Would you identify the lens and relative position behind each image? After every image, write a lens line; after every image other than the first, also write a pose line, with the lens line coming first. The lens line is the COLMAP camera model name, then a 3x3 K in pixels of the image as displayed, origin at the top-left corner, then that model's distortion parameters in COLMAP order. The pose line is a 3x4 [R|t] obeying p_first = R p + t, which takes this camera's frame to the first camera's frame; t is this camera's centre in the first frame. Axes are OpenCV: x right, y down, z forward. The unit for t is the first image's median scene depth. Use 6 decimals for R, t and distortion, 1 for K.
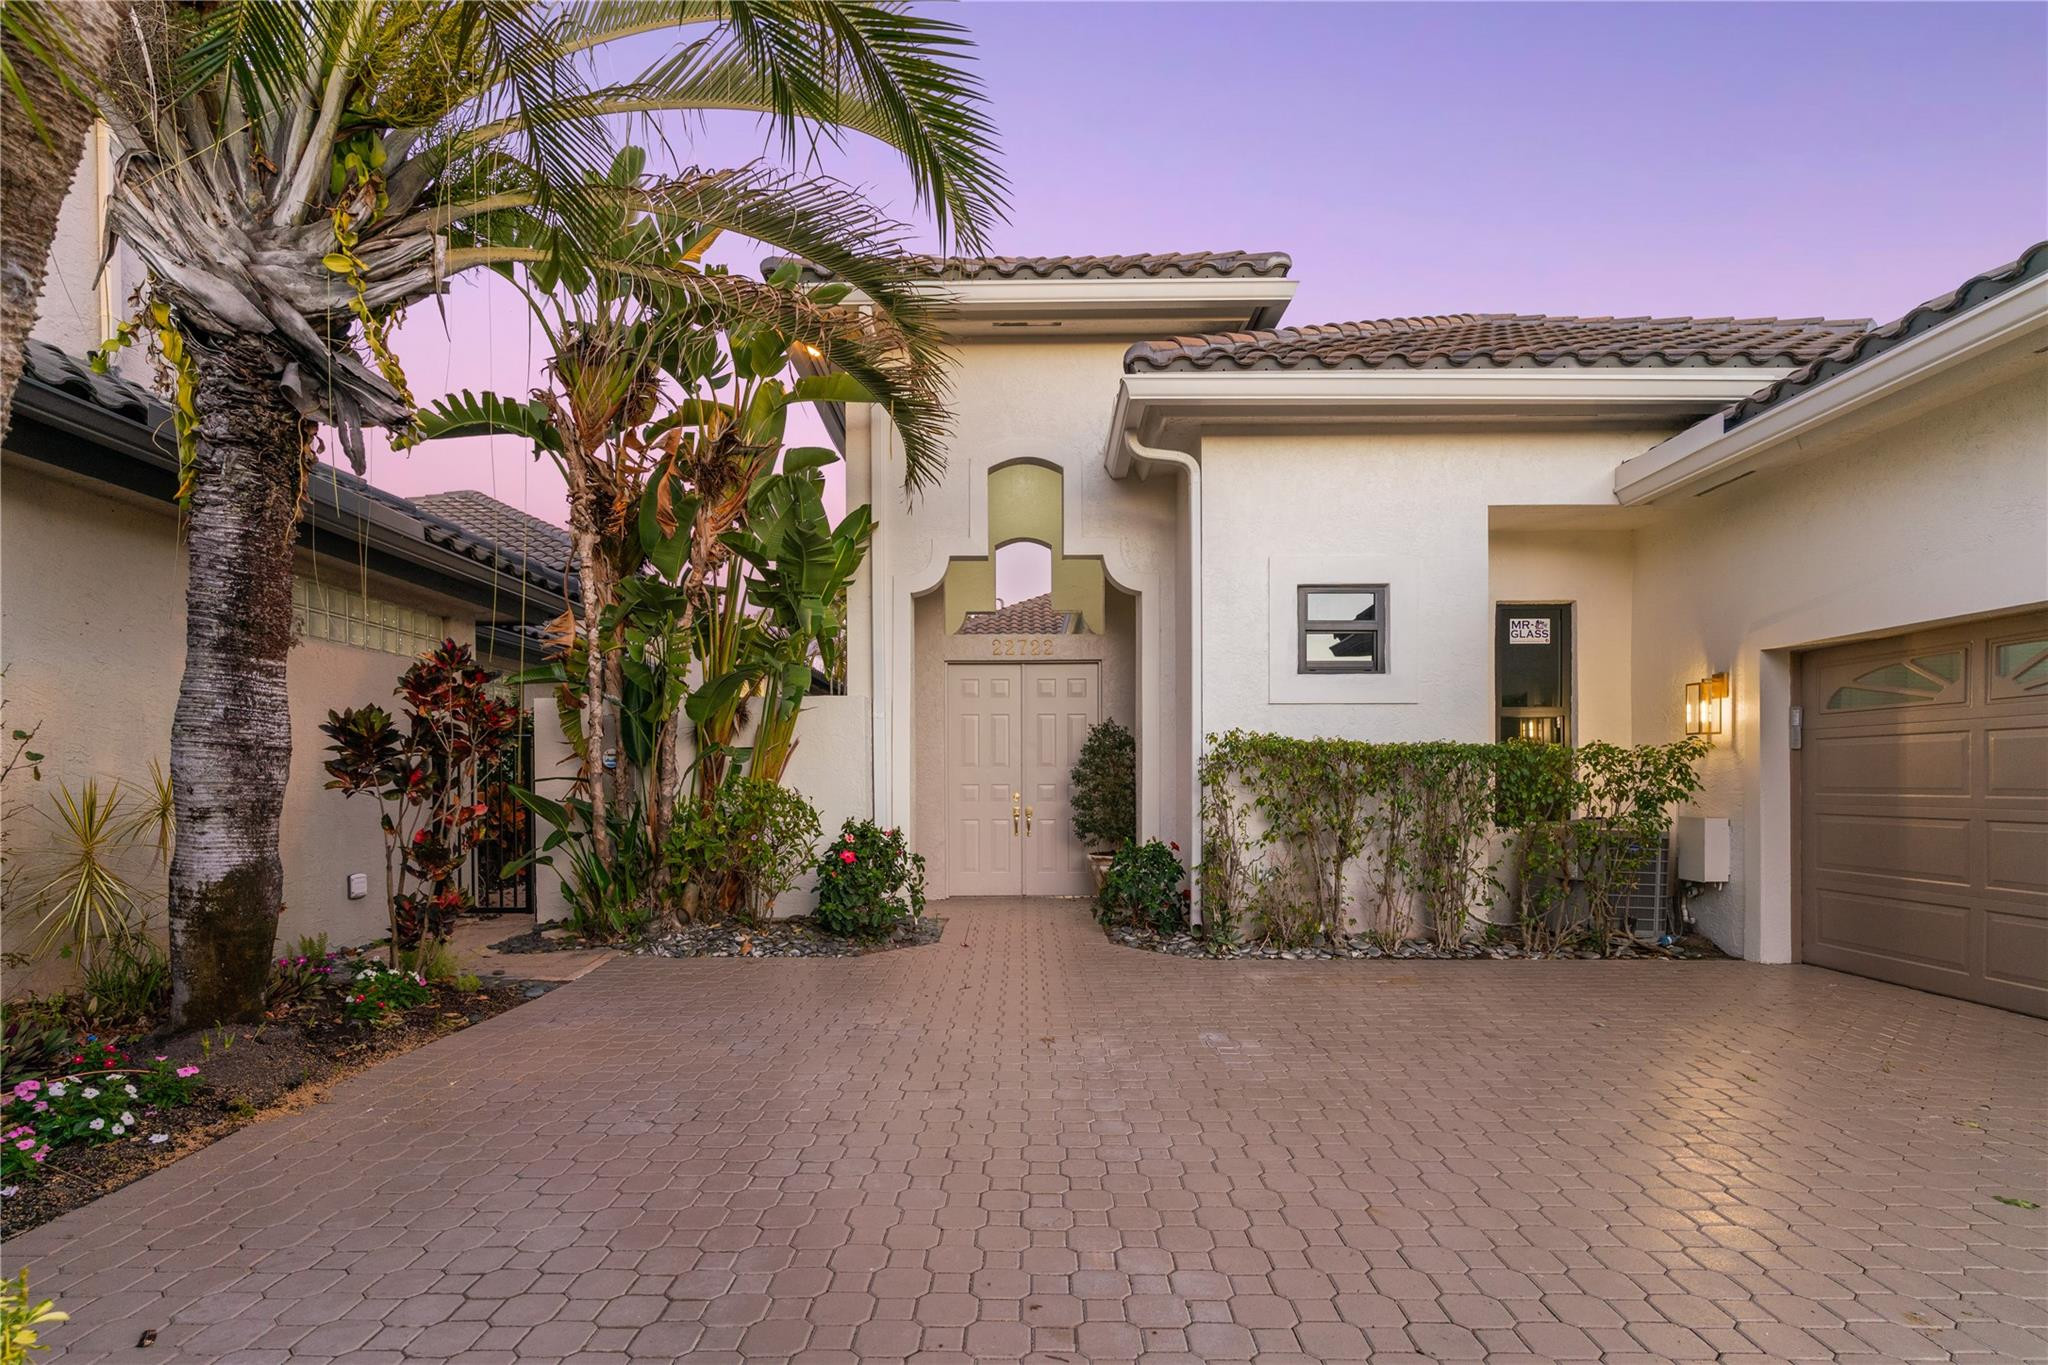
lens RADIAL K [[1033.3, 0, 1034.0], [0, 1033.3, 782.6], [0, 0, 1]] dist [0.004384, -0.000671]
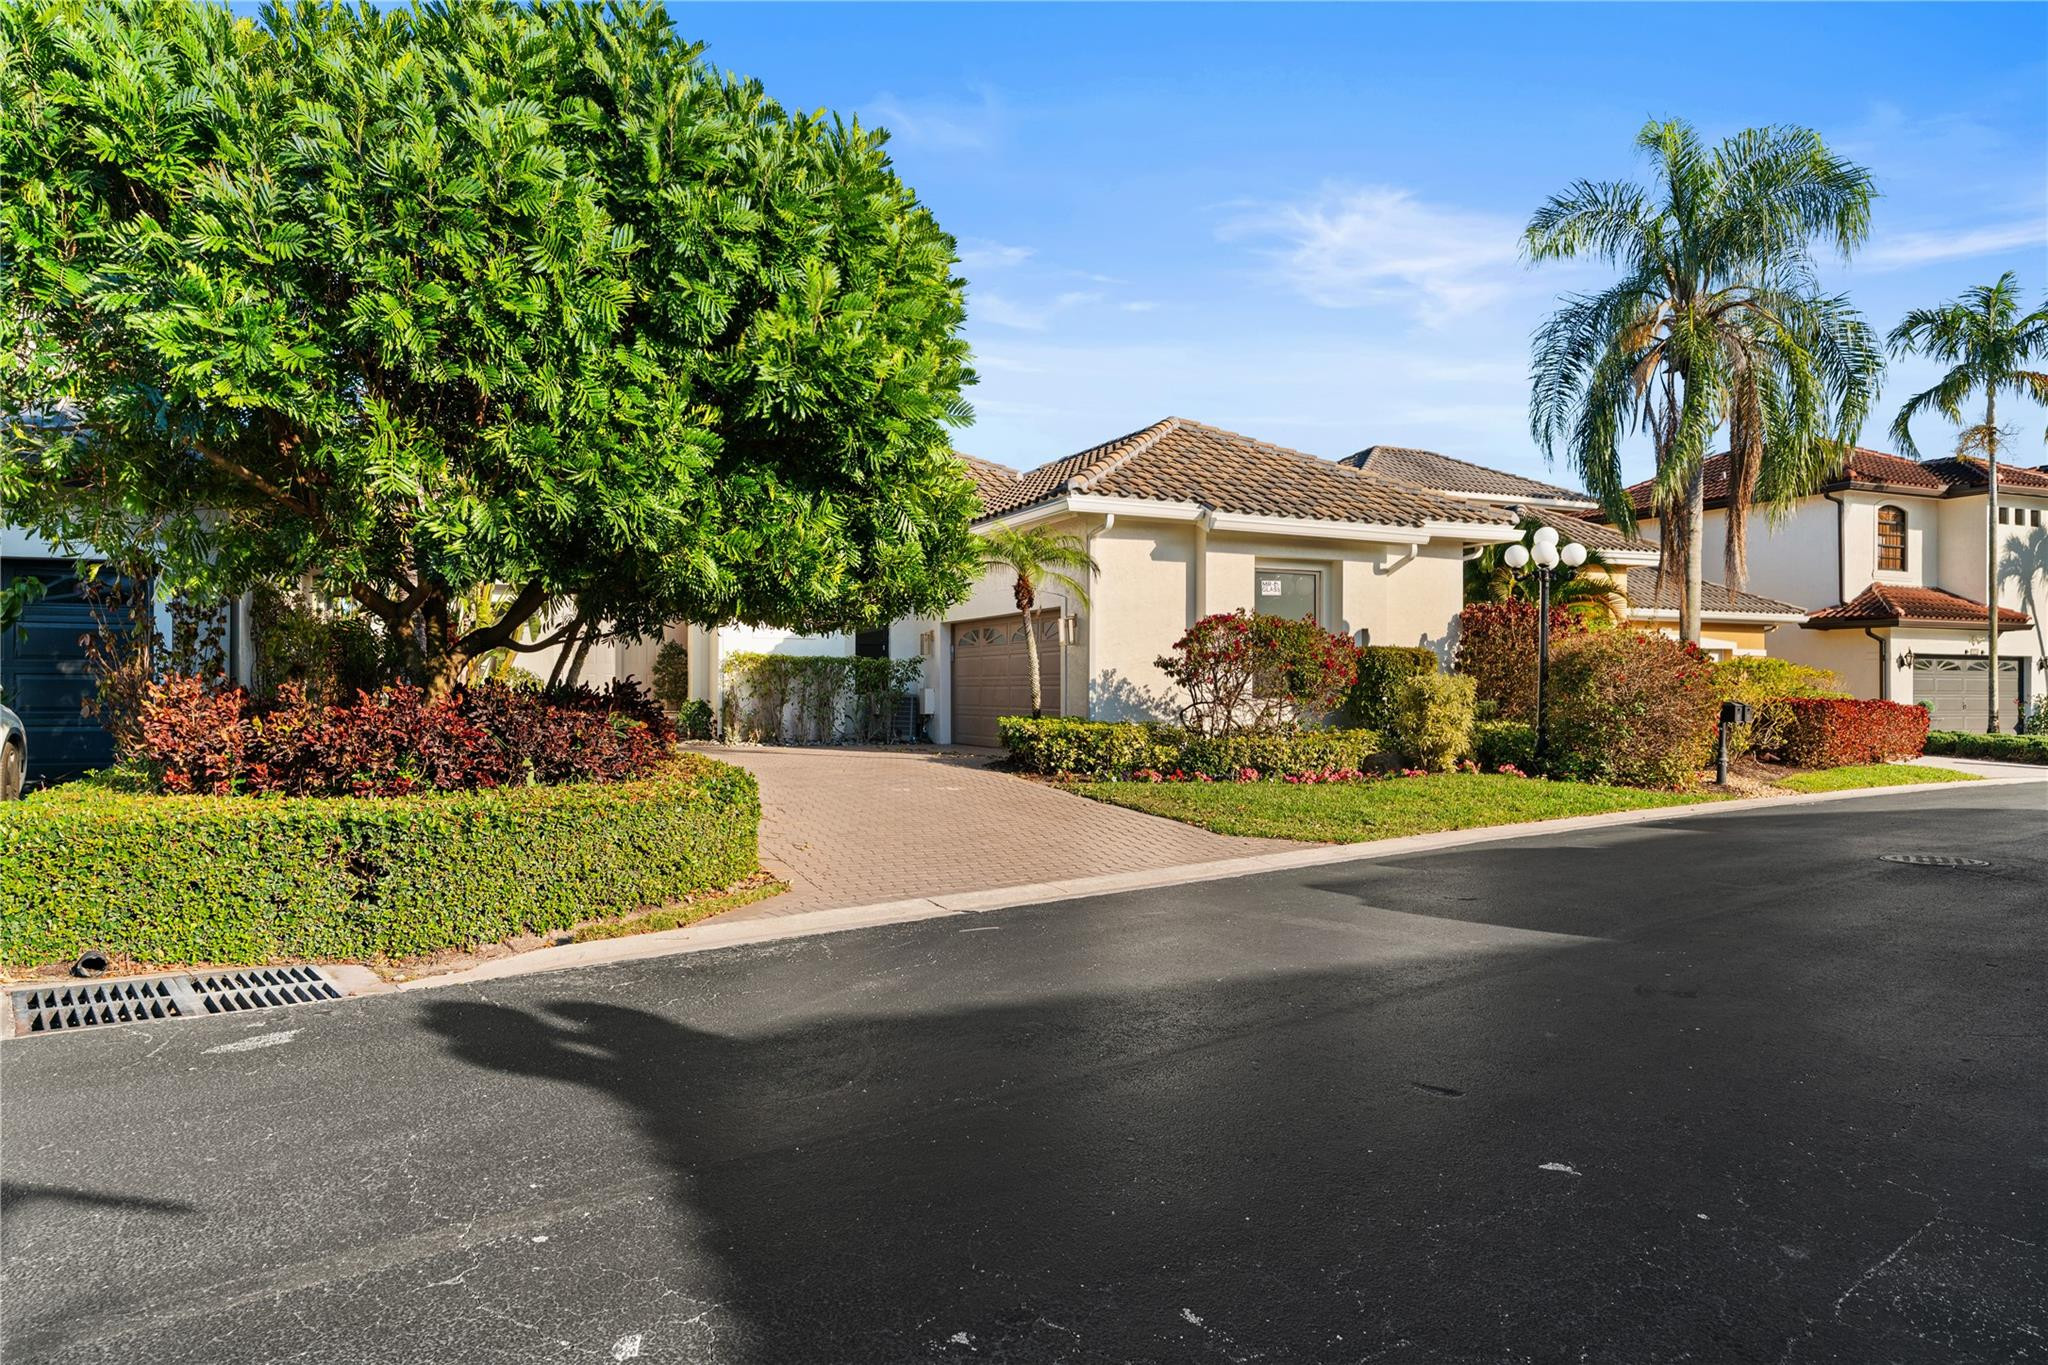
lens RADIAL K [[1310.4, 0, 1030.4], [0, 1310.4, 683.6], [0, 0, 1]] dist [-0.022448, 0.000092]
pose [[0.917706, 0.008610, 0.397166, -0.612446], [-0.006759, 0.999959, -0.006059, 0.065217], [-0.397202, 0.002876, 0.917727, -3.257248]]
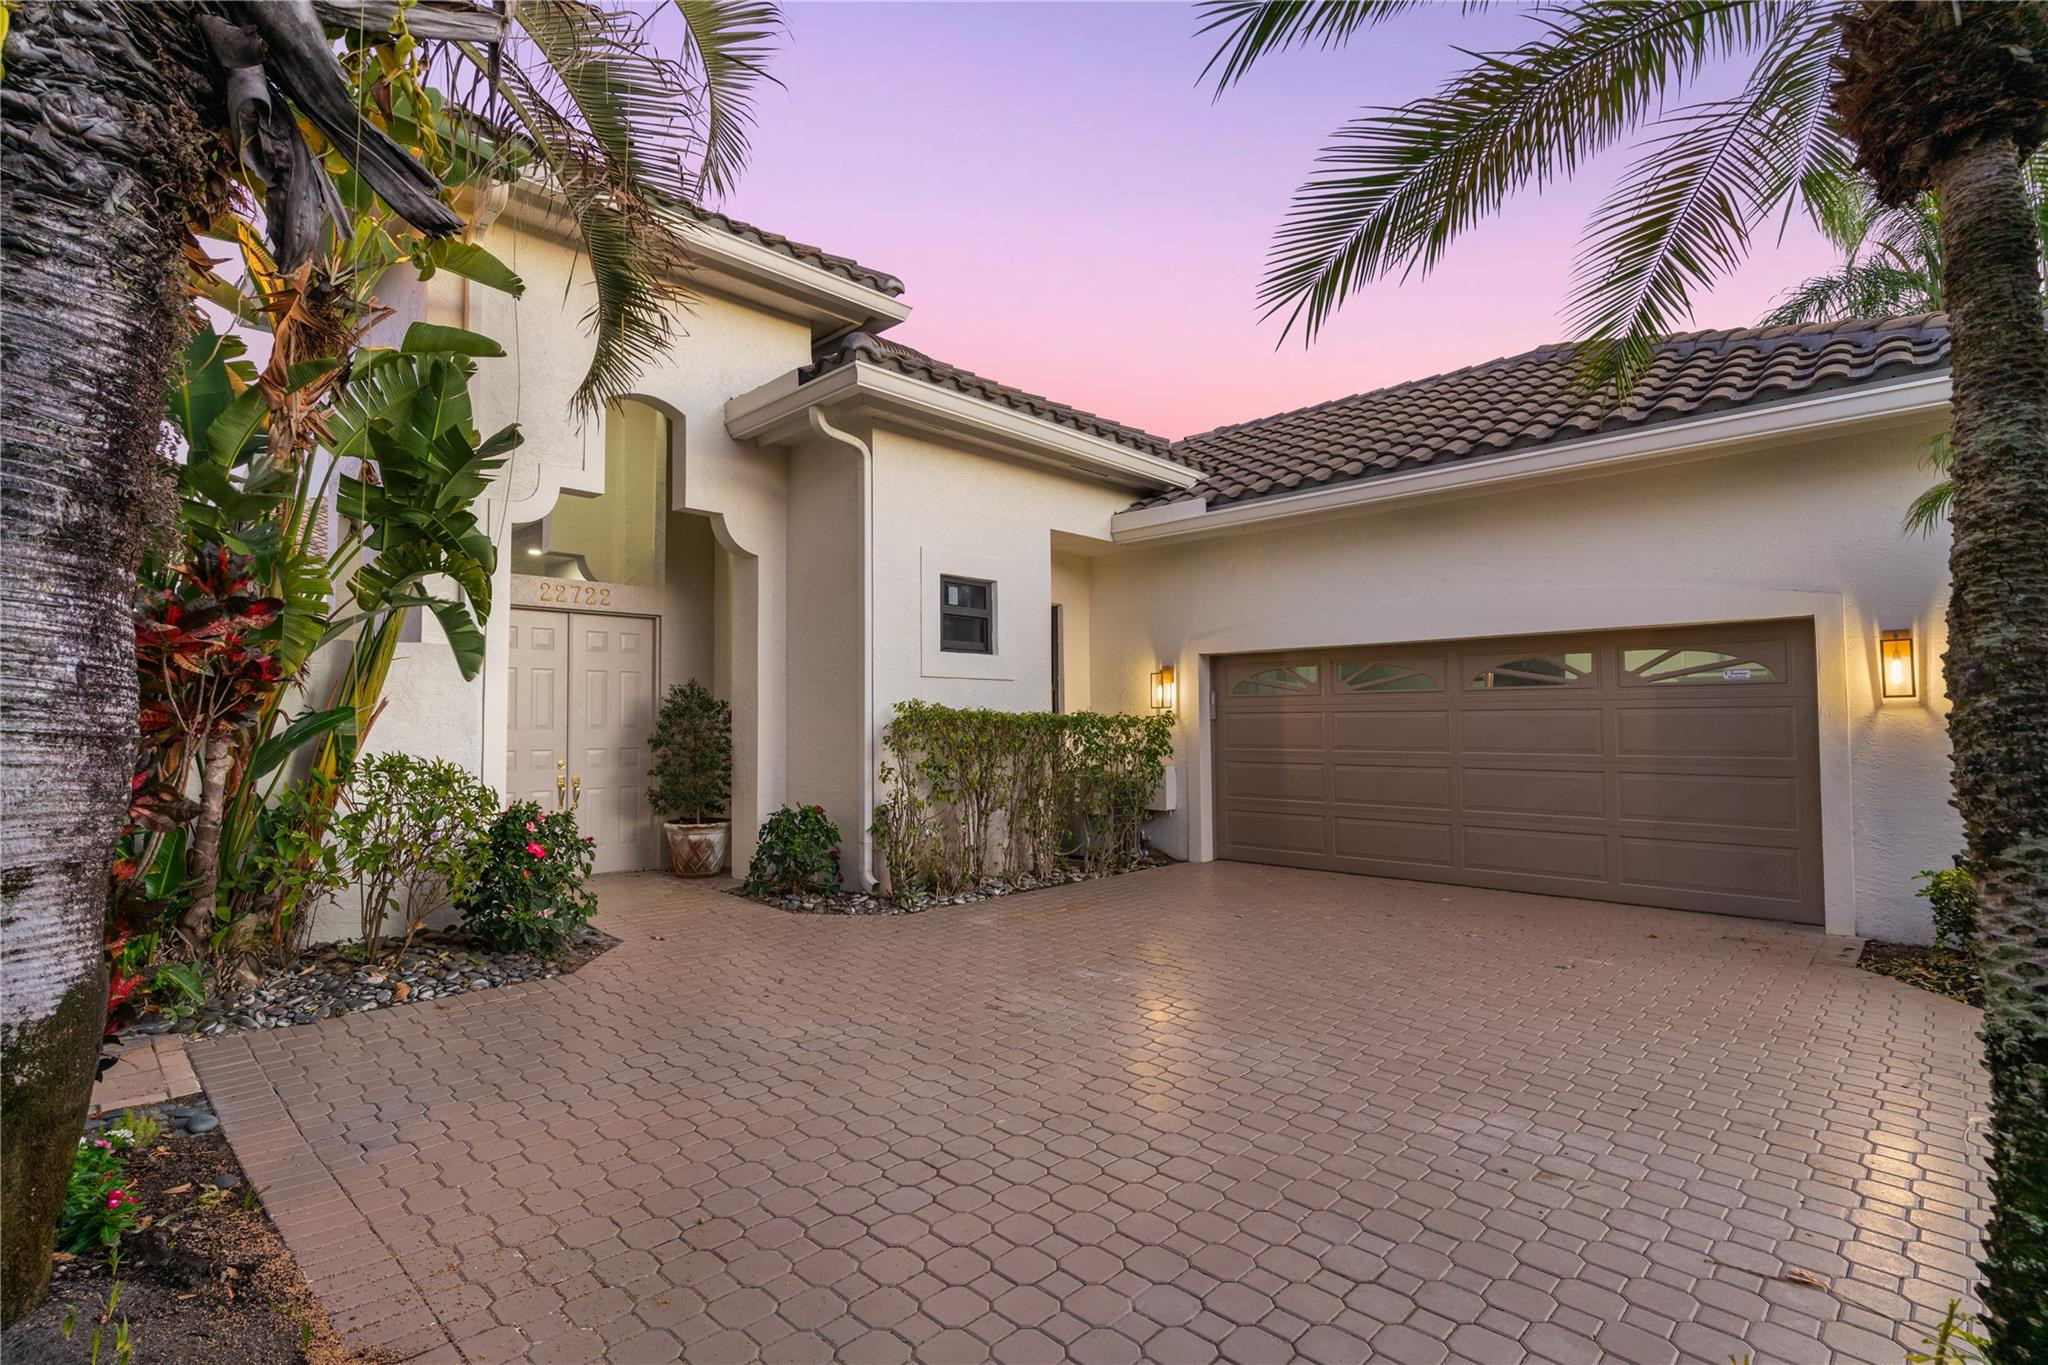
lens RADIAL K [[984.6, 0, 1020.3], [0, 984.6, 666.9], [0, 0, 1]] dist [0.002547, -0.000414]
pose [[0.679179, 0.040358, 0.732863, -0.814762], [0.002935, 0.998330, -0.057696, -0.041001], [-0.733967, 0.041337, 0.677926, 0.336855]]
